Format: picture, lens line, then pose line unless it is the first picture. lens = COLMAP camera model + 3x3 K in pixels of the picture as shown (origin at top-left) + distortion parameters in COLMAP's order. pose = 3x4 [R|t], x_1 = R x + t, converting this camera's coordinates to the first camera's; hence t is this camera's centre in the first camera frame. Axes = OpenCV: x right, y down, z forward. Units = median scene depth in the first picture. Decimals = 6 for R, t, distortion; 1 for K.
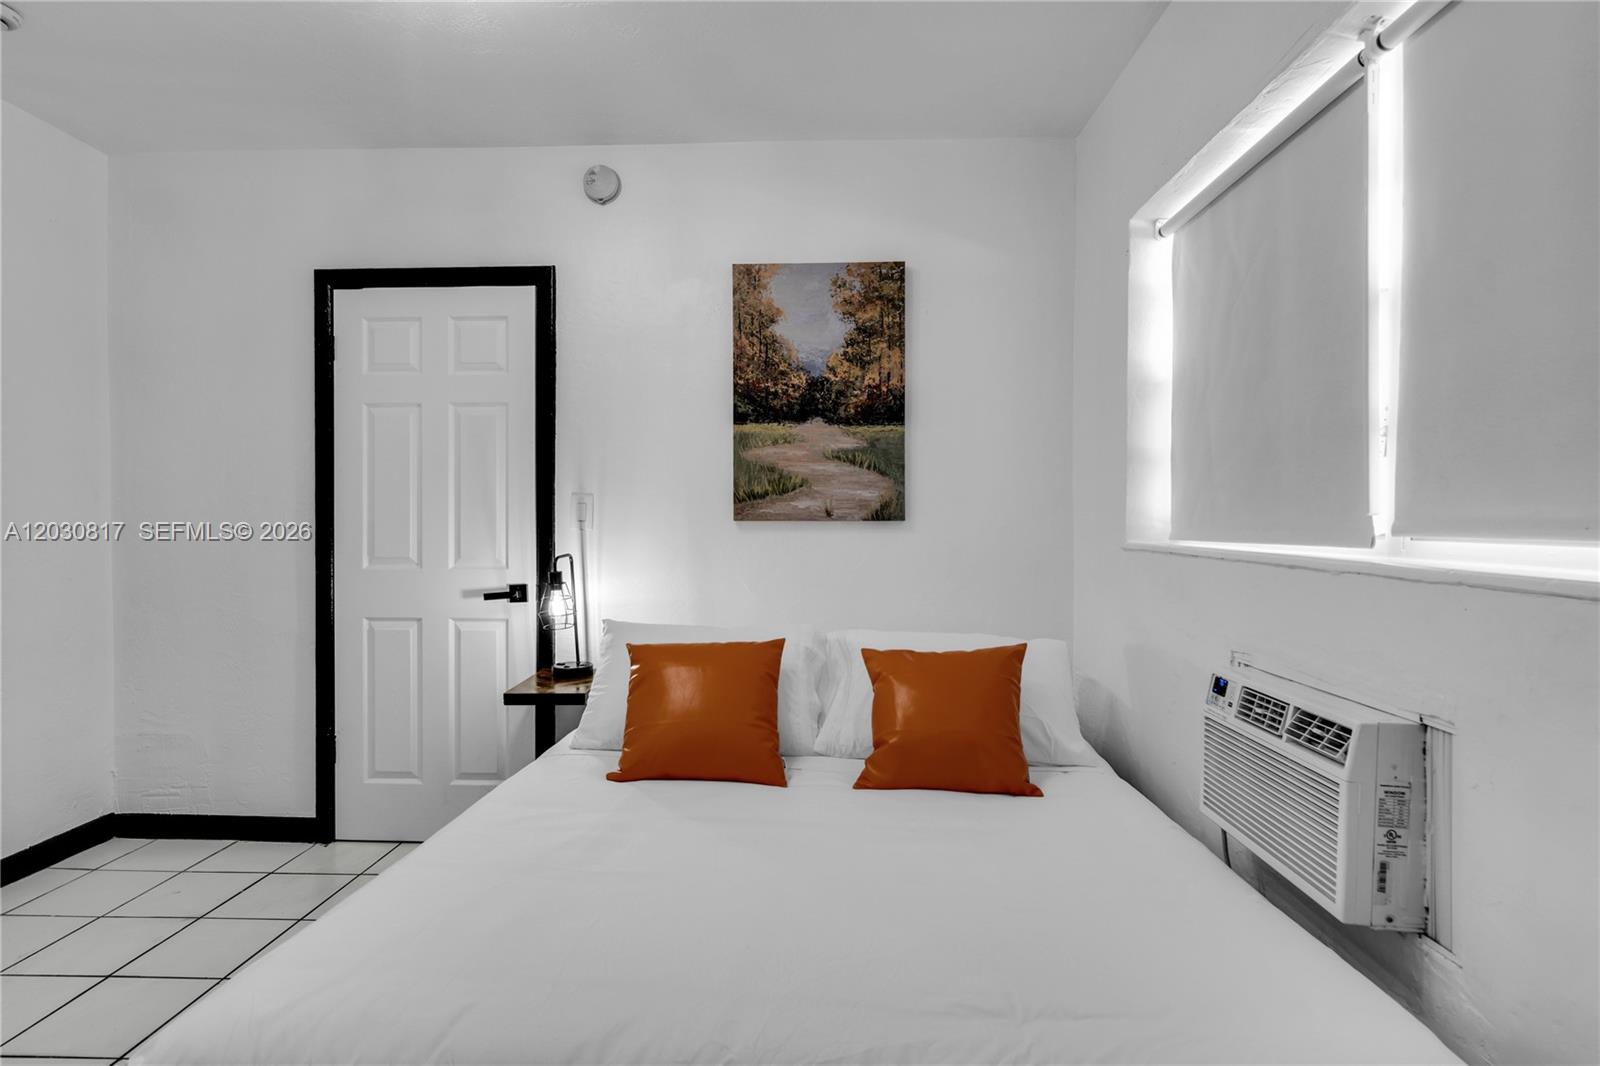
lens RADIAL K [[805.2, 0, 798.0], [0, 805.2, 525.0], [0, 0, 1]] dist [-0.003219, -0.000233]
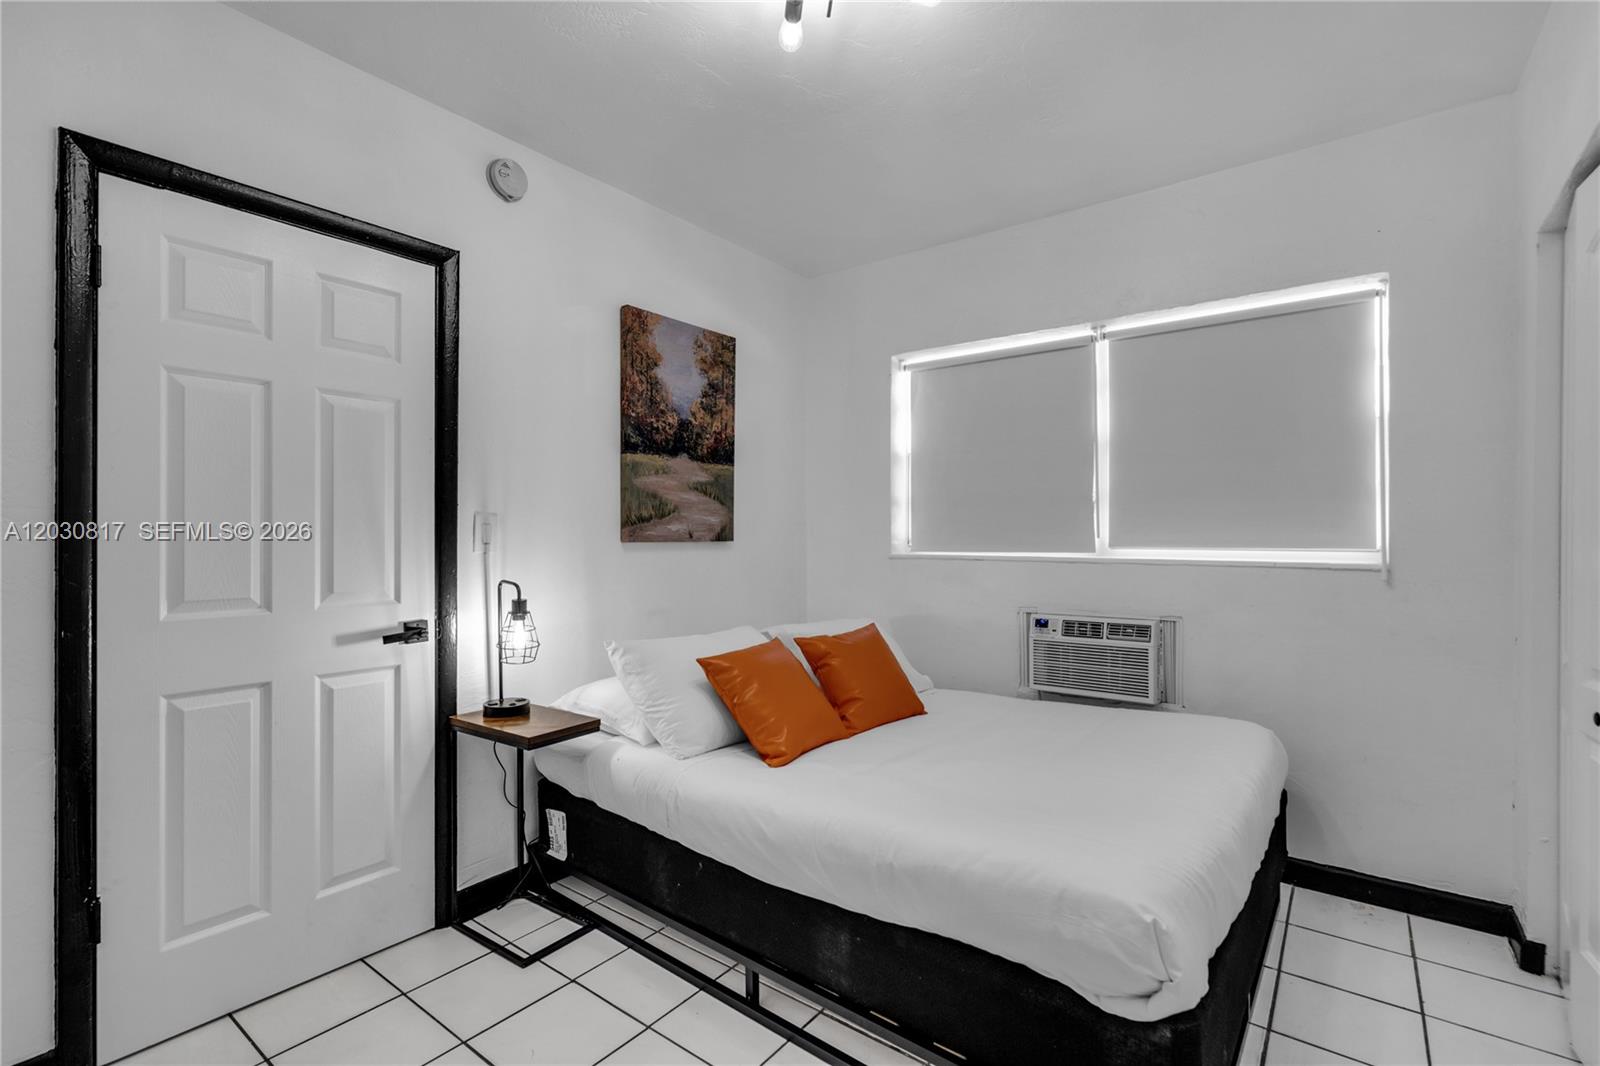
lens RADIAL K [[729.8, 0, 800.0], [0, 729.8, 533.0], [0, 0, 1]] dist [-0.004124, -0.000218]
pose [[0.578226, 0.003144, 0.815871, -0.745355], [0.006389, 0.999944, -0.008381, -0.007884], [-0.815852, 0.010059, 0.578174, 0.248950]]
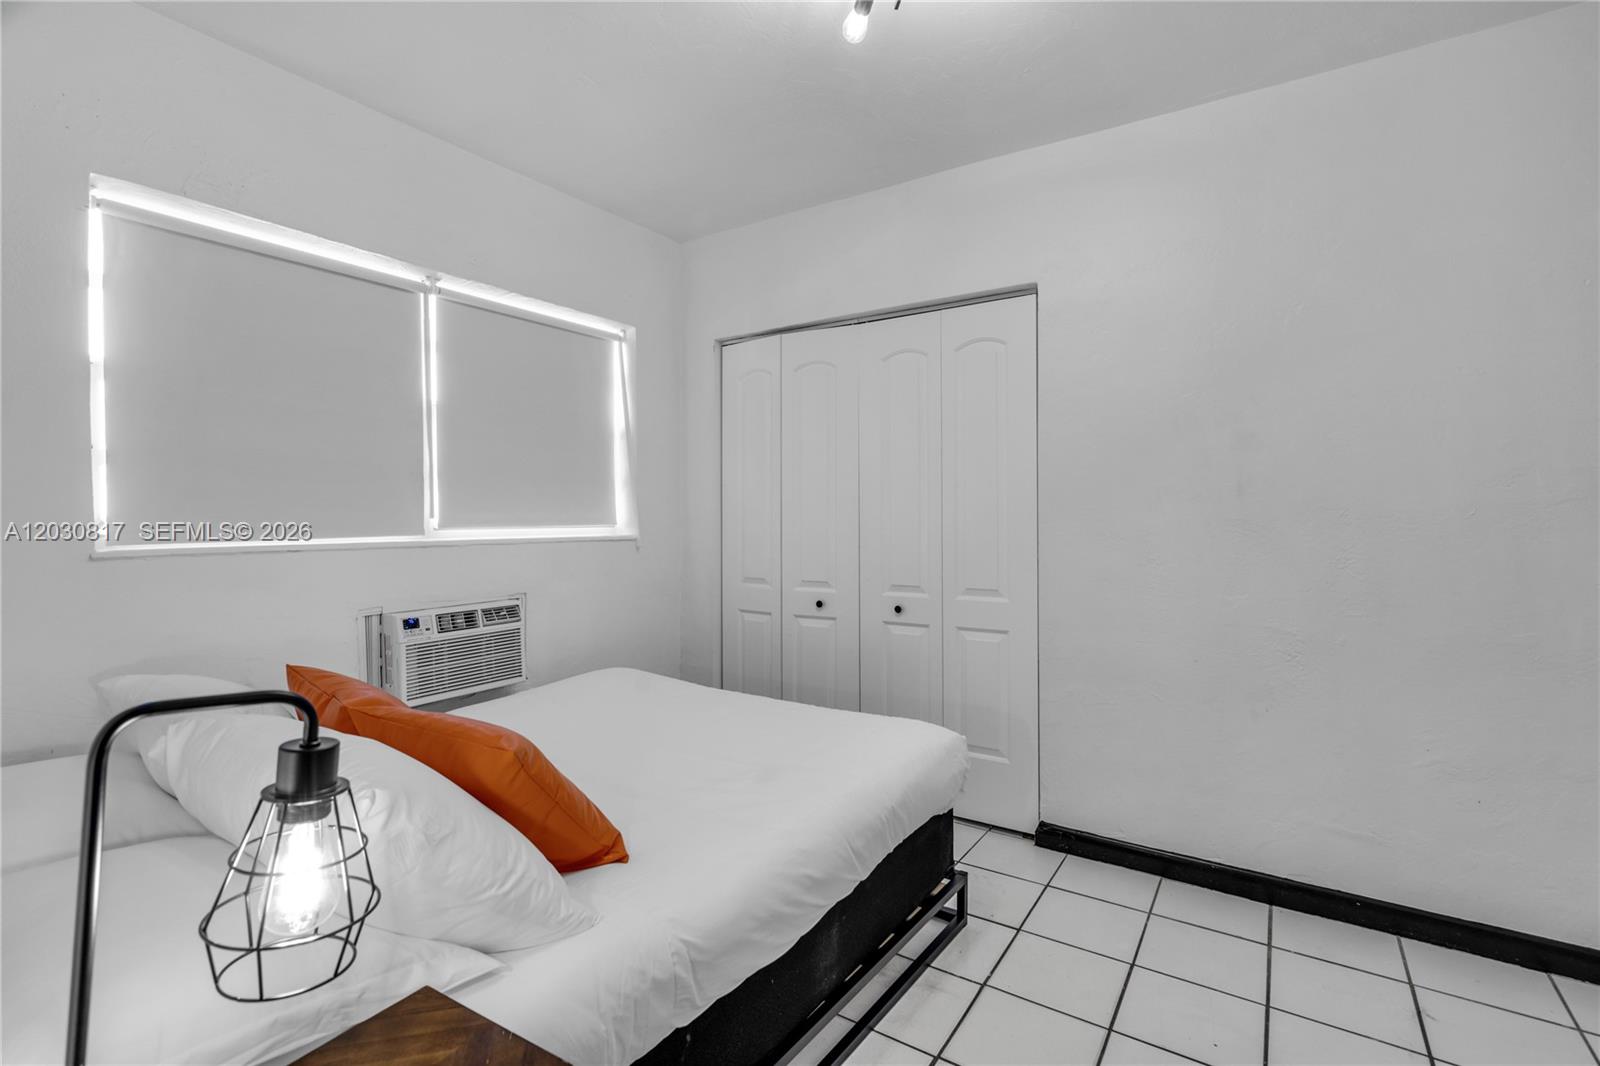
lens RADIAL K [[736.9, 0, 801.7], [0, 736.9, 511.4], [0, 0, 1]] dist [-0.000806, -0.000086]
pose [[-0.855714, 0.000535, 0.517449, -0.523800], [0.002242, 0.999994, 0.002673, -0.016332], [-0.517445, 0.003448, -0.855710, 1.060173]]
